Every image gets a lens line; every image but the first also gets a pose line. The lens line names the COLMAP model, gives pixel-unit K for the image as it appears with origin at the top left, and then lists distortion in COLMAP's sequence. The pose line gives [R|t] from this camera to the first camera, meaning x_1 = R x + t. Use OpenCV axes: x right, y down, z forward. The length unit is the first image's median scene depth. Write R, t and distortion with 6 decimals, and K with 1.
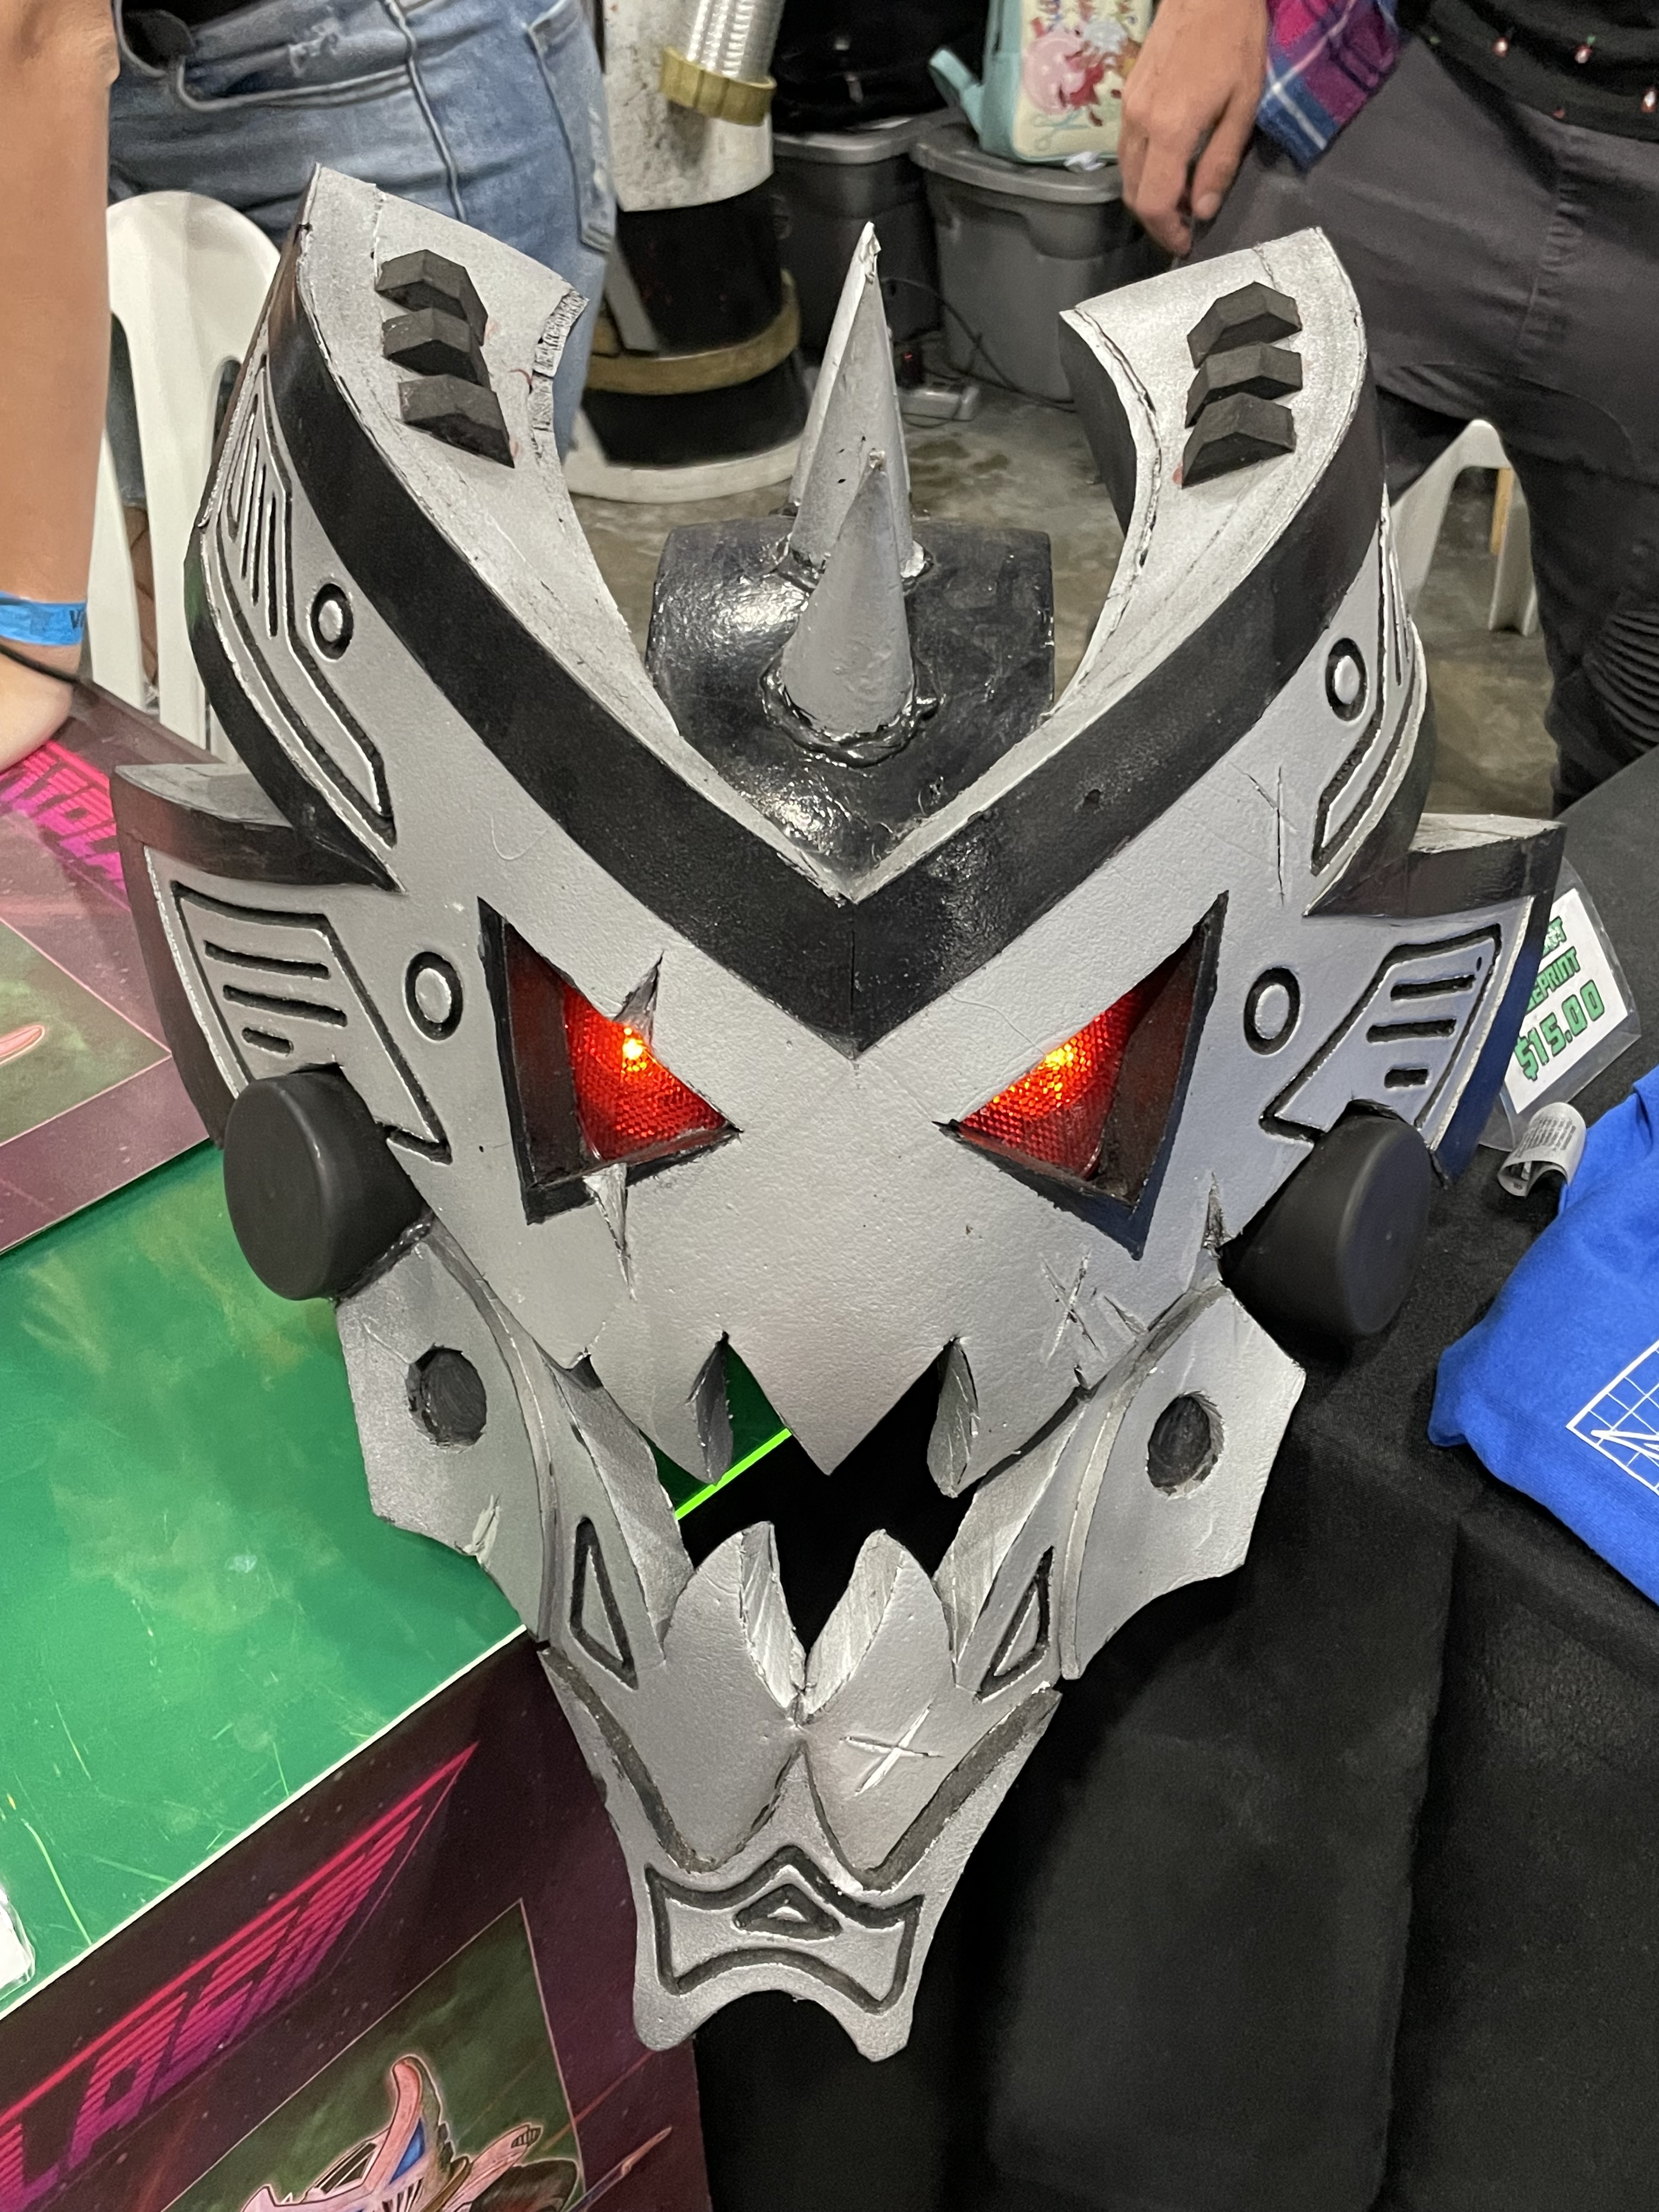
lens RADIAL K [[2157.2, 0, 865.3], [0, 2157.2, 1070.6], [0, 0, 1]] dist [0.046691, 0.000000]
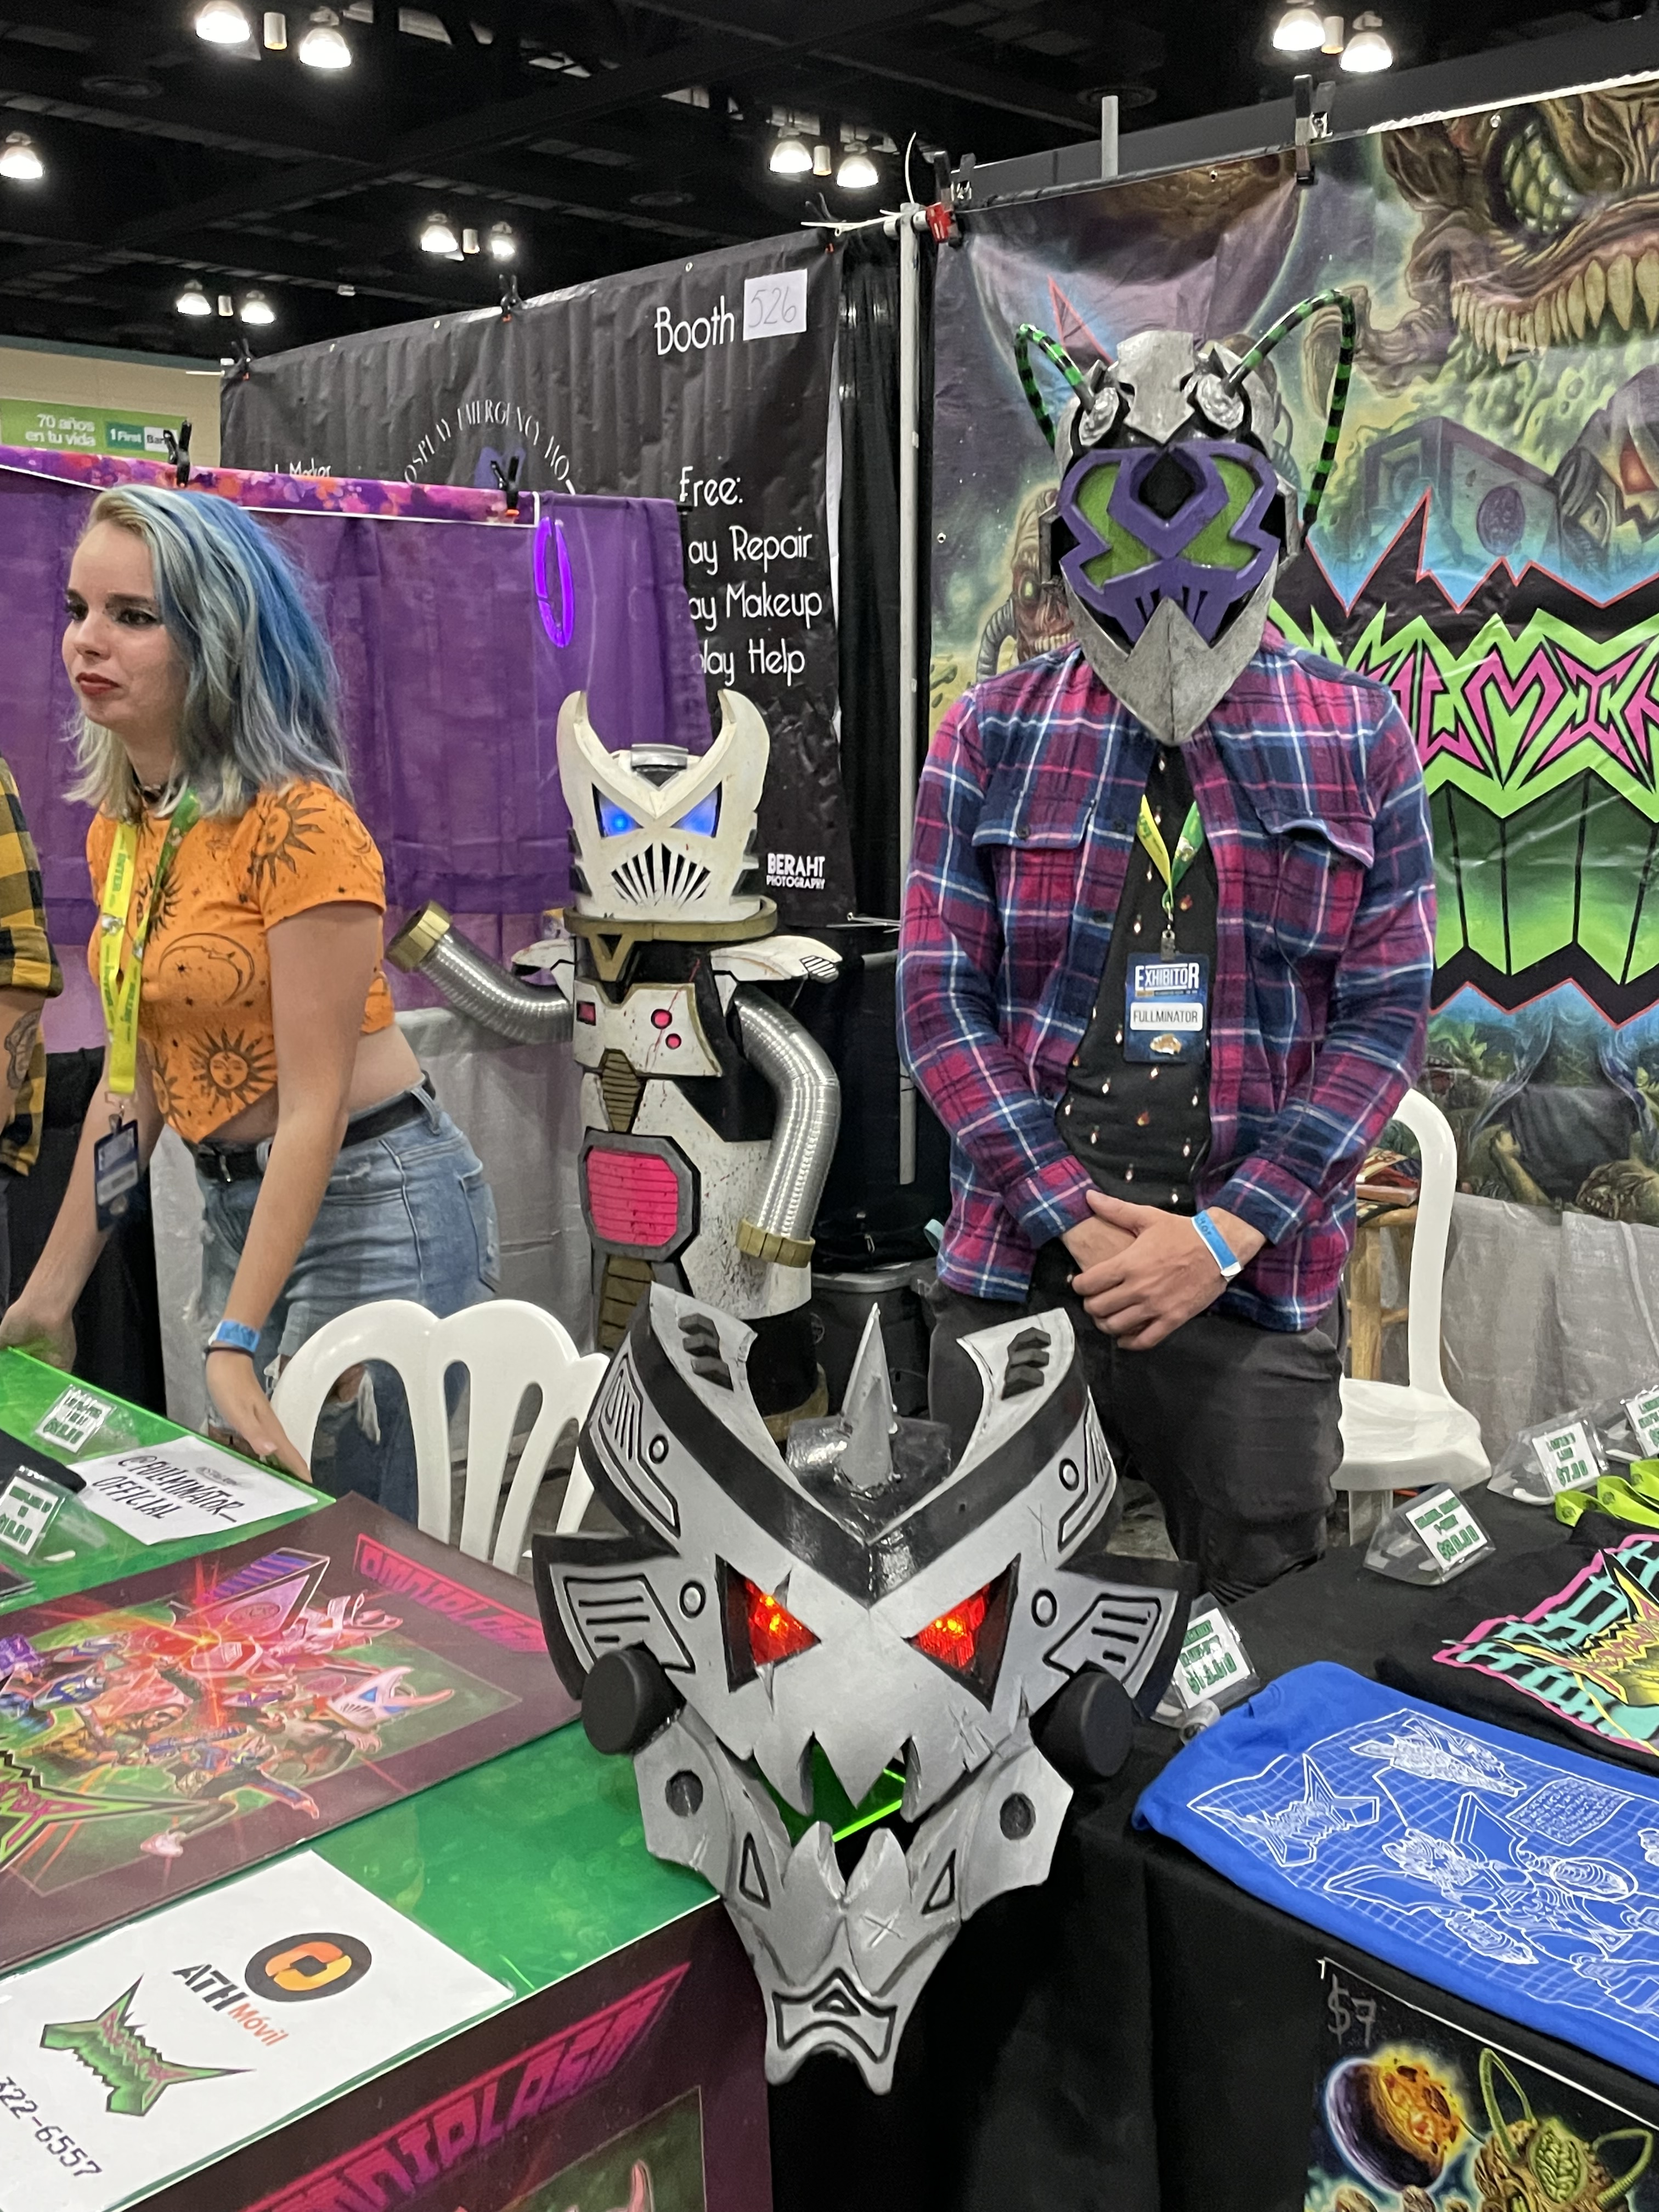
lens RADIAL K [[2157.2, 0, 834.5], [0, 2157.2, 1104.7], [0, 0, 1]] dist [0.046691, 0.000000]
pose [[0.999770, 0.002998, -0.021228, 0.006350], [-0.012548, 0.884663, -0.466061, 0.588440], [0.017383, 0.466221, 0.884498, -1.355770]]
